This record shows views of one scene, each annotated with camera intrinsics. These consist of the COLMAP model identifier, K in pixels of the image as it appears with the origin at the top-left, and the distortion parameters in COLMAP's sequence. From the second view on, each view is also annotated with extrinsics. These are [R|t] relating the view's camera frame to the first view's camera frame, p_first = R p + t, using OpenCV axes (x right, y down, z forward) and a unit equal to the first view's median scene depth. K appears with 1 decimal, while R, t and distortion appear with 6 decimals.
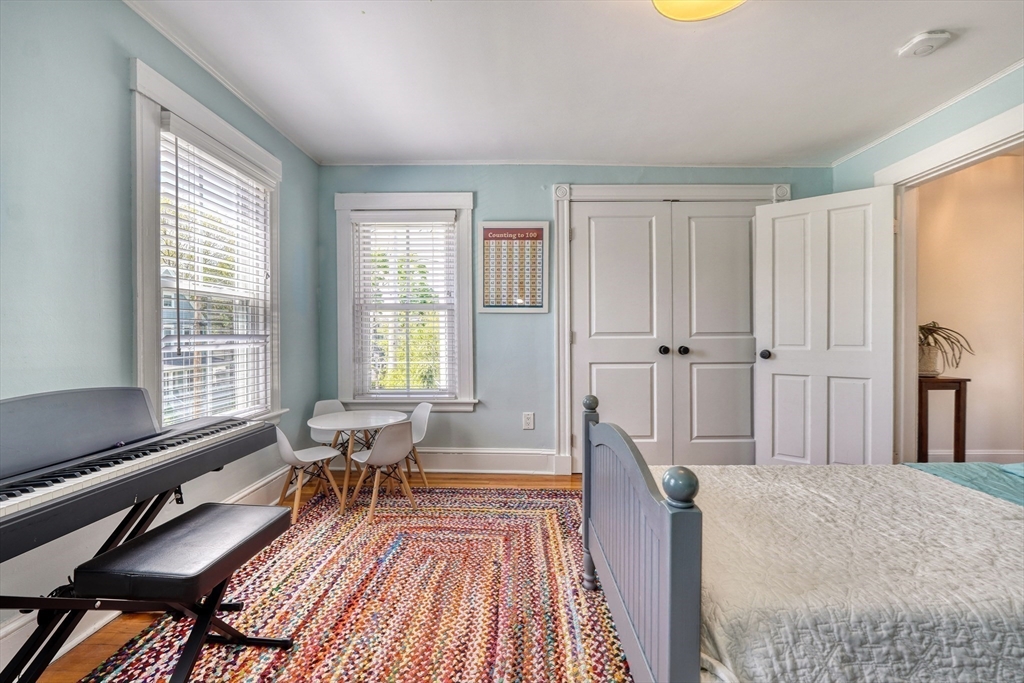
lens RADIAL K [[434.7, 0, 510.1], [0, 434.7, 338.7], [0, 0, 1]] dist [-0.018141, 0.002333]
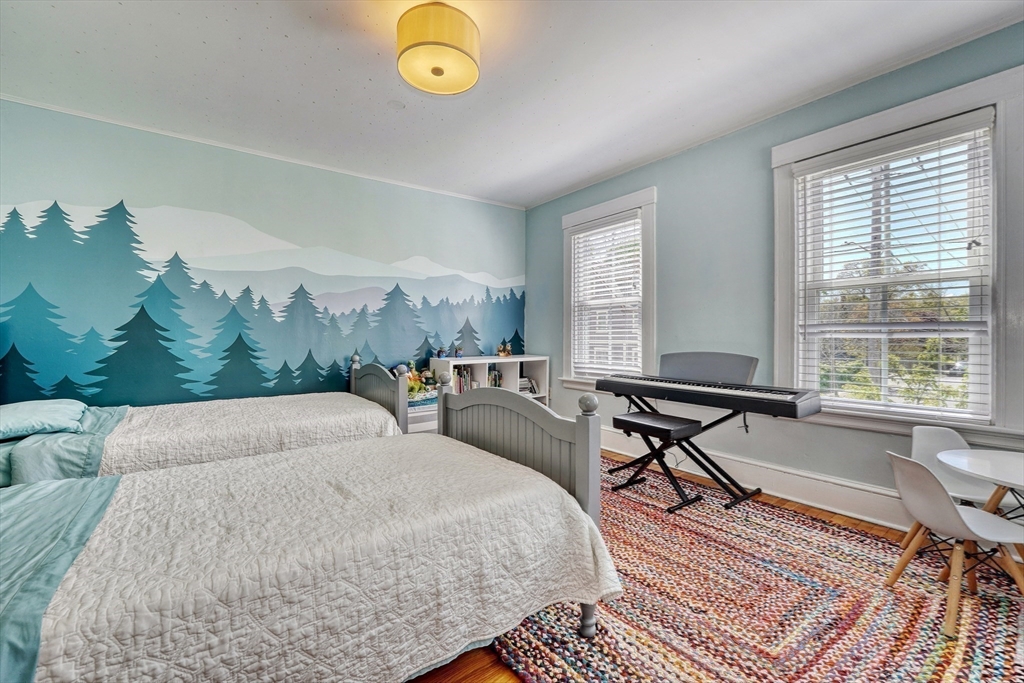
lens RADIAL K [[434.7, 0, 513.3], [0, 434.7, 341.4], [0, 0, 1]] dist [-0.018141, 0.002333]
pose [[-0.790505, 0.011532, -0.612347, 0.735559], [-0.001121, 0.999794, 0.020276, 0.015985], [0.612455, 0.016715, -0.790329, 1.454355]]
